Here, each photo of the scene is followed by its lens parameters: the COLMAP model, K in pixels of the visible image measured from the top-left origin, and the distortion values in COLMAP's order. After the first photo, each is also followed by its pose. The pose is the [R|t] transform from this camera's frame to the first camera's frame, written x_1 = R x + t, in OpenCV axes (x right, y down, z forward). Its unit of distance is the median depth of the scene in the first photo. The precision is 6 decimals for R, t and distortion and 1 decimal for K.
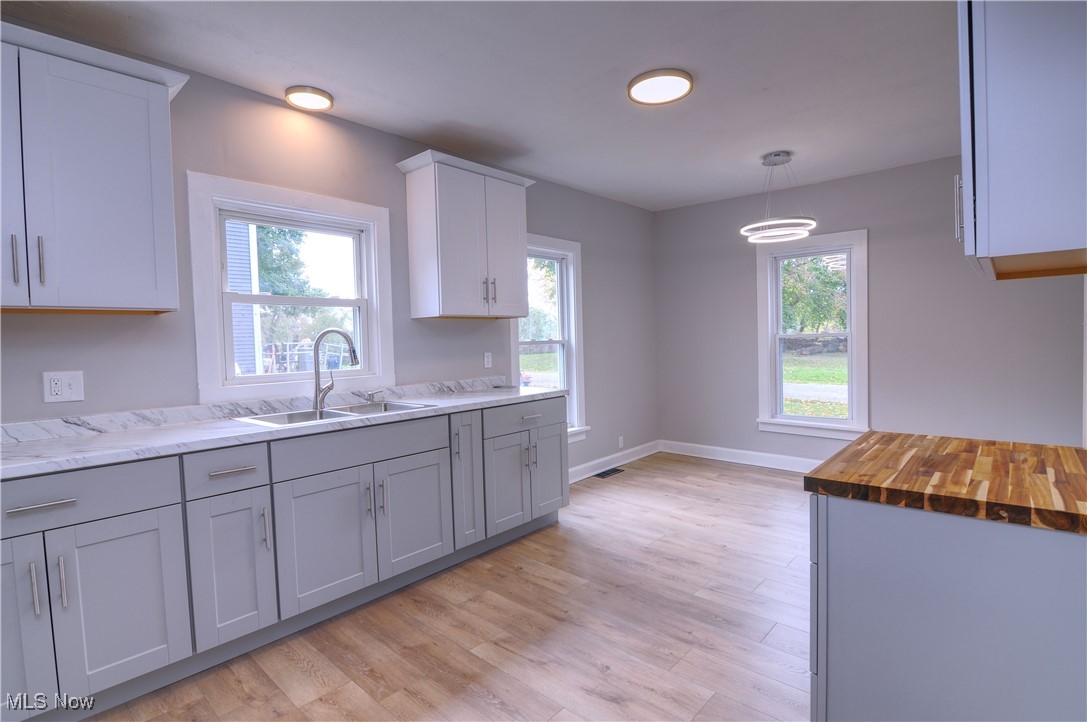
lens RADIAL K [[523.8, 0, 541.9], [0, 523.8, 359.6], [0, 0, 1]] dist [-0.008618, -0.002839]
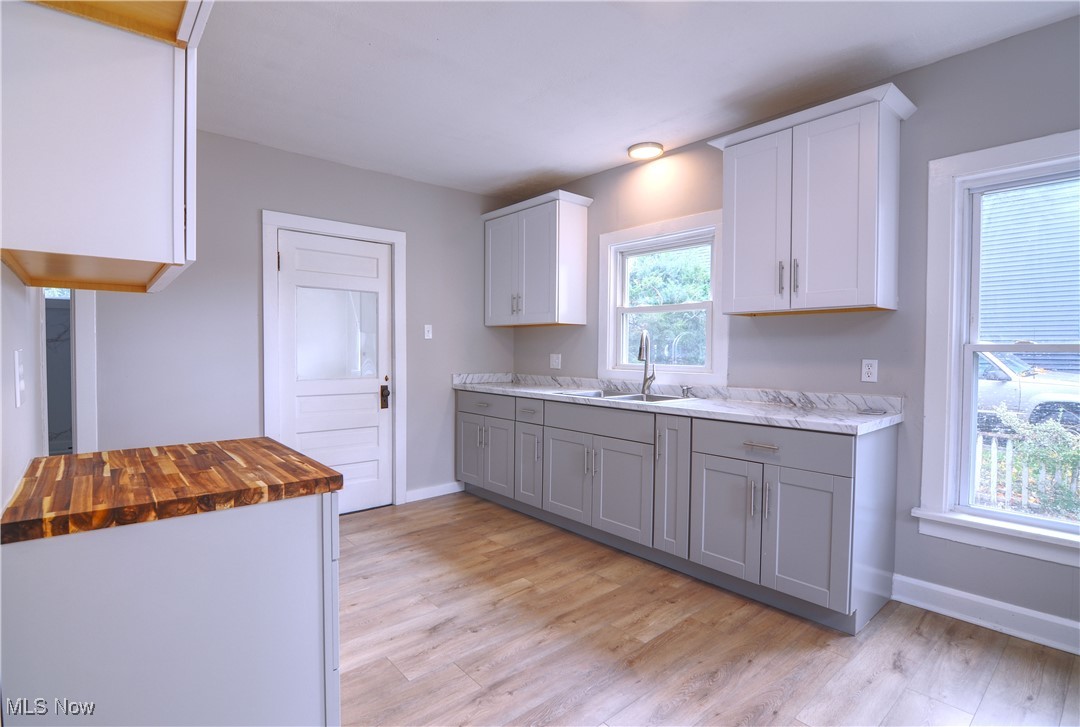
lens RADIAL K [[520.4, 0, 538.7], [0, 520.4, 363.7], [0, 0, 1]] dist [-0.008618, -0.002839]
pose [[-0.119052, 0.057063, -0.991247, 0.895384], [-0.036168, 0.997435, 0.061763, -0.050104], [0.992229, 0.043205, -0.116683, 0.932064]]
